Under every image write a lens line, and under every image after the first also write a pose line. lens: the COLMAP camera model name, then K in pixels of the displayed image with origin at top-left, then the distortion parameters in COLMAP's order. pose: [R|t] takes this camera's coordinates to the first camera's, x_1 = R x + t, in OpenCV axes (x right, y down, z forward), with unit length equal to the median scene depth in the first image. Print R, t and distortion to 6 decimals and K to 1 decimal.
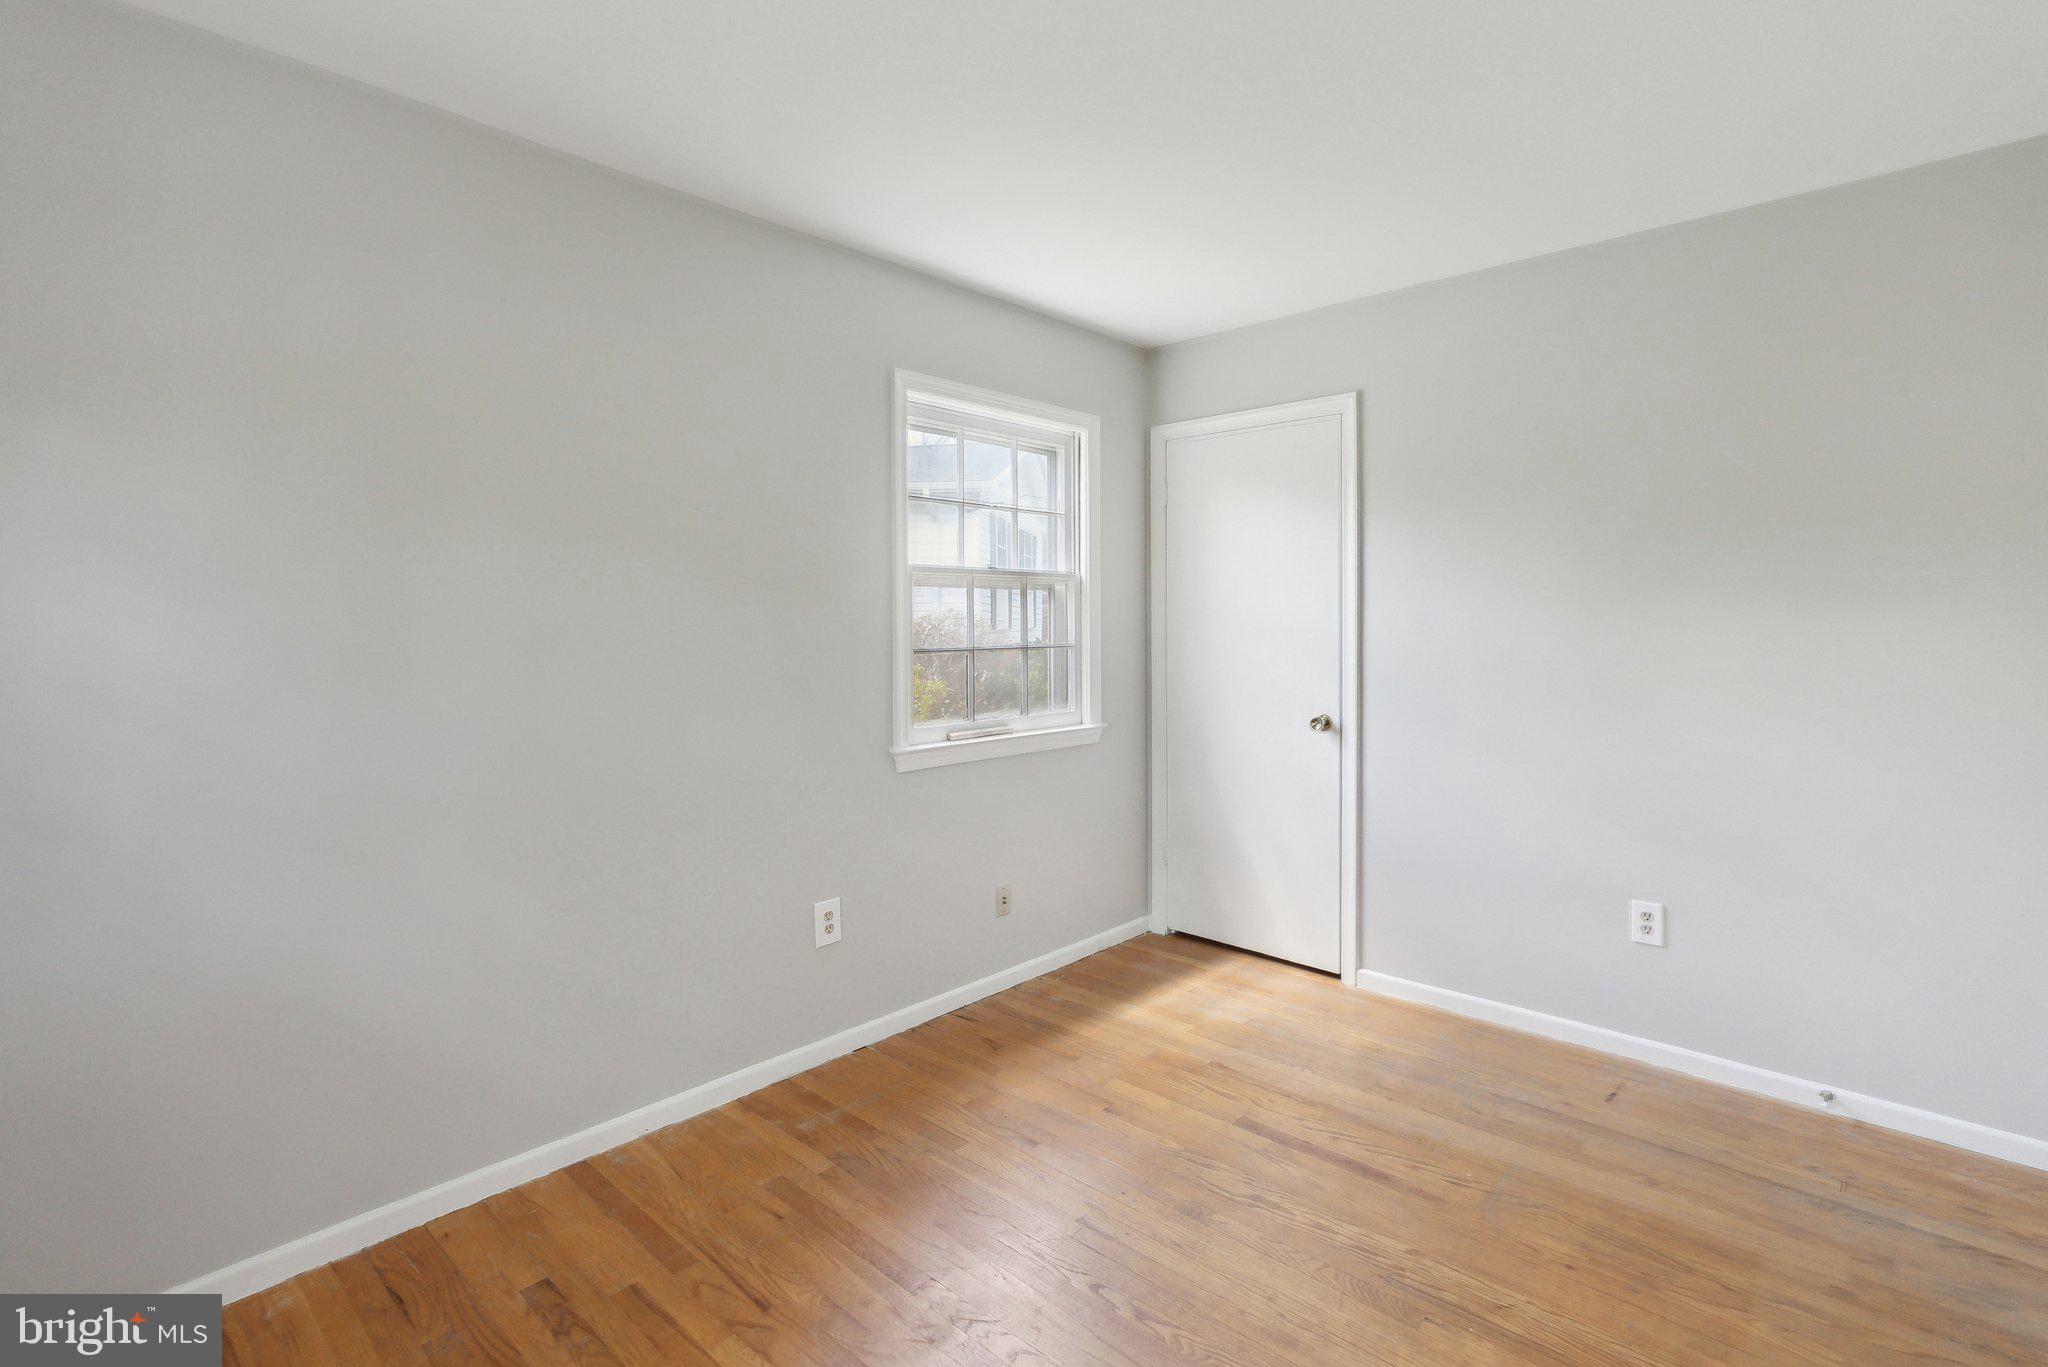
lens RADIAL K [[945.1, 0, 1020.0], [0, 945.1, 640.6], [0, 0, 1]] dist [-0.005319, 0.001585]
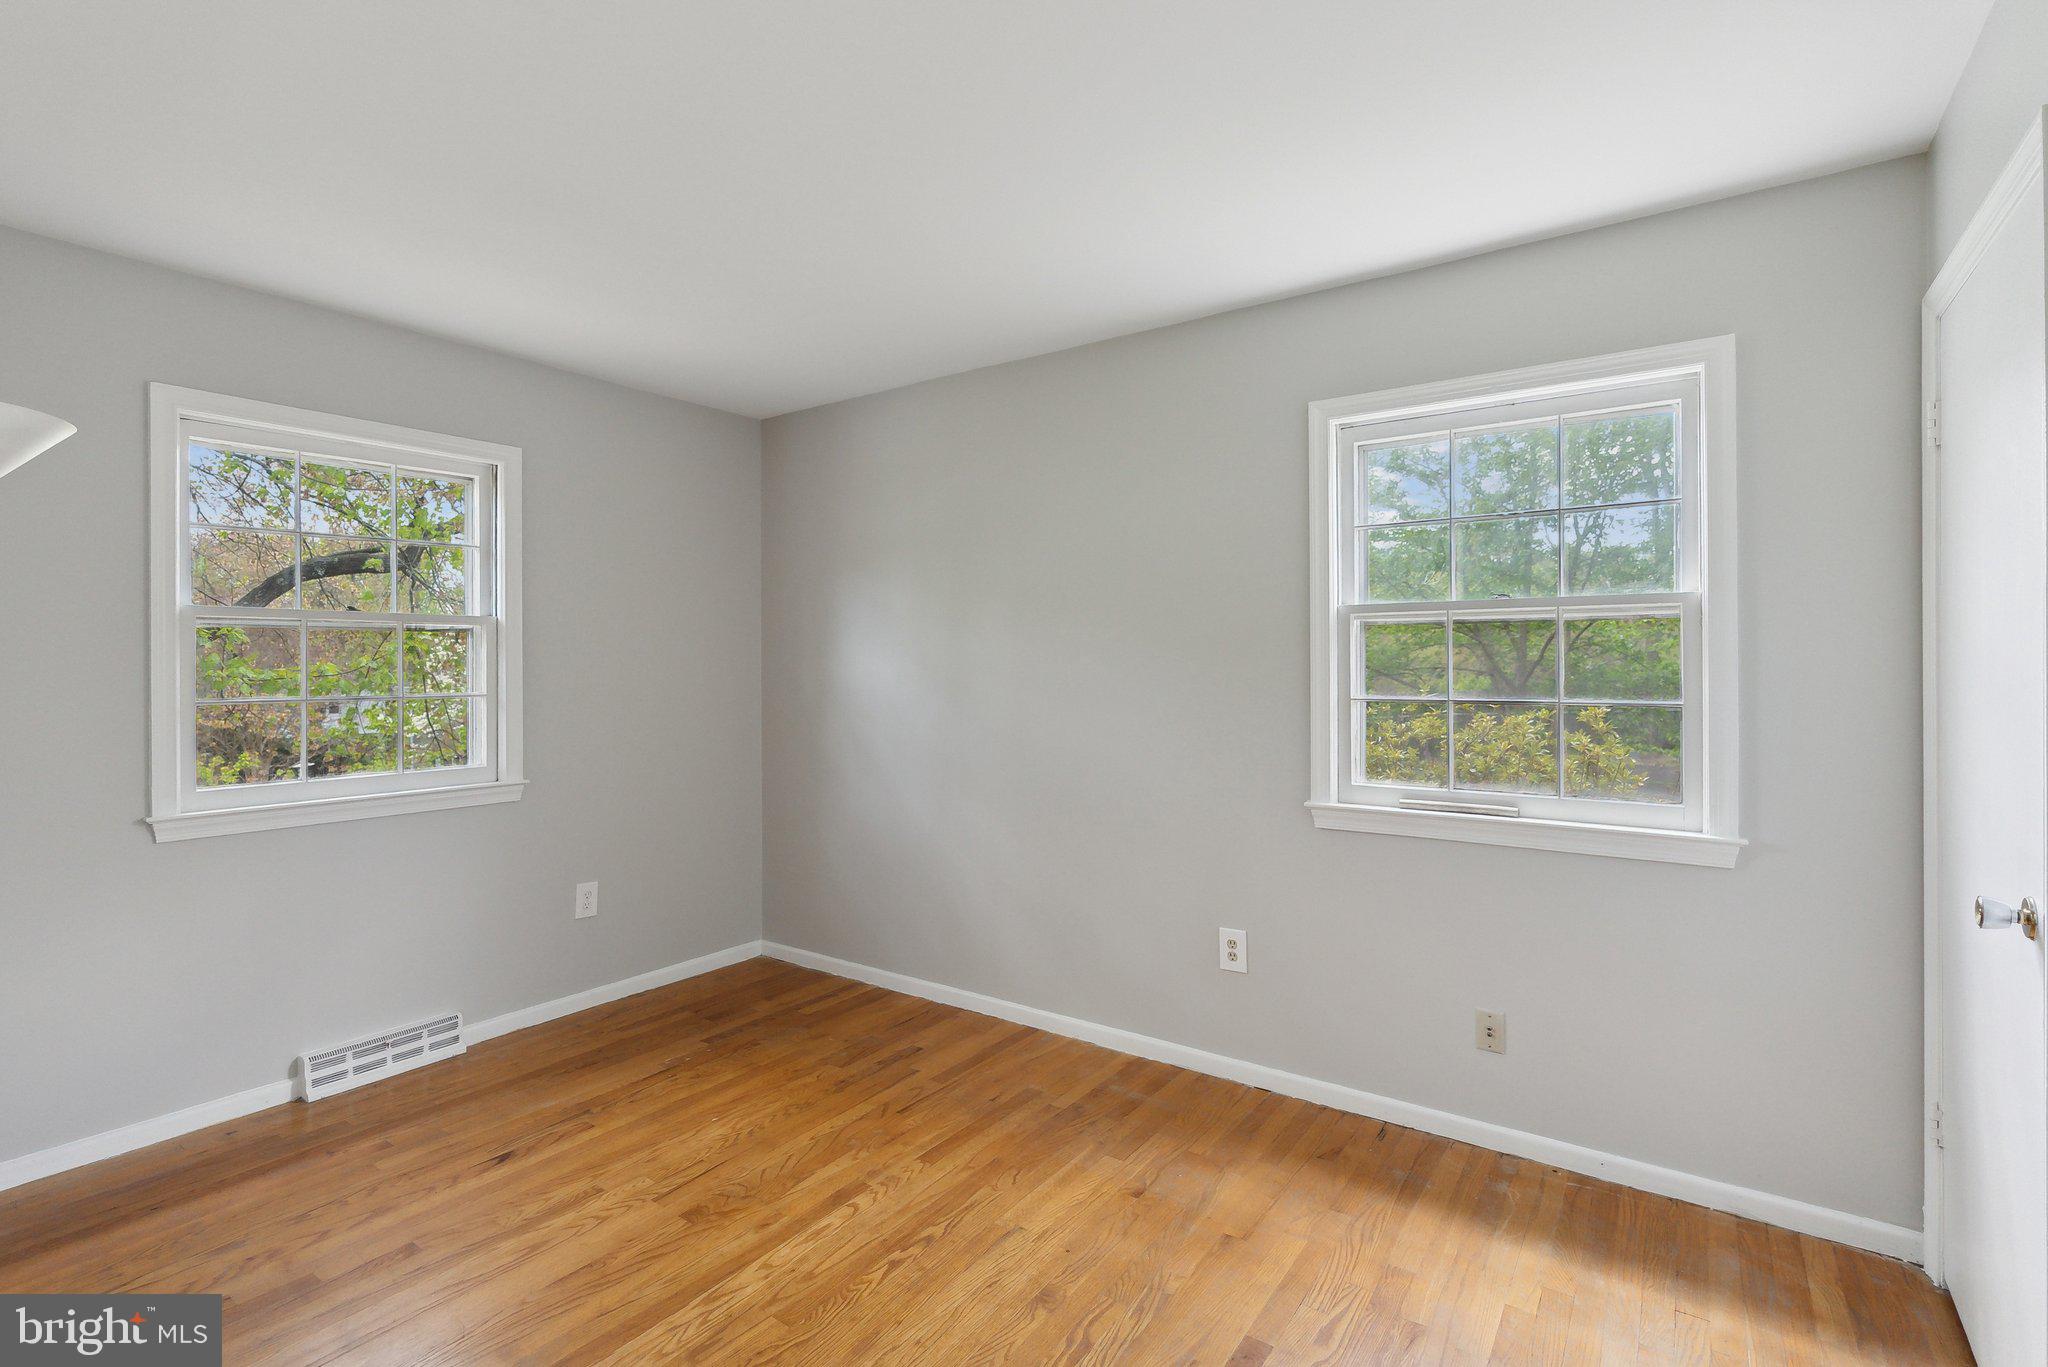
lens RADIAL K [[945.1, 0, 1021.8], [0, 945.1, 667.3], [0, 0, 1]] dist [-0.005319, 0.001585]
pose [[0.151913, 0.007983, -0.988362, 0.813186], [-0.023336, 0.999718, 0.004488, -0.018726], [0.988118, 0.022382, 0.152057, 0.601837]]
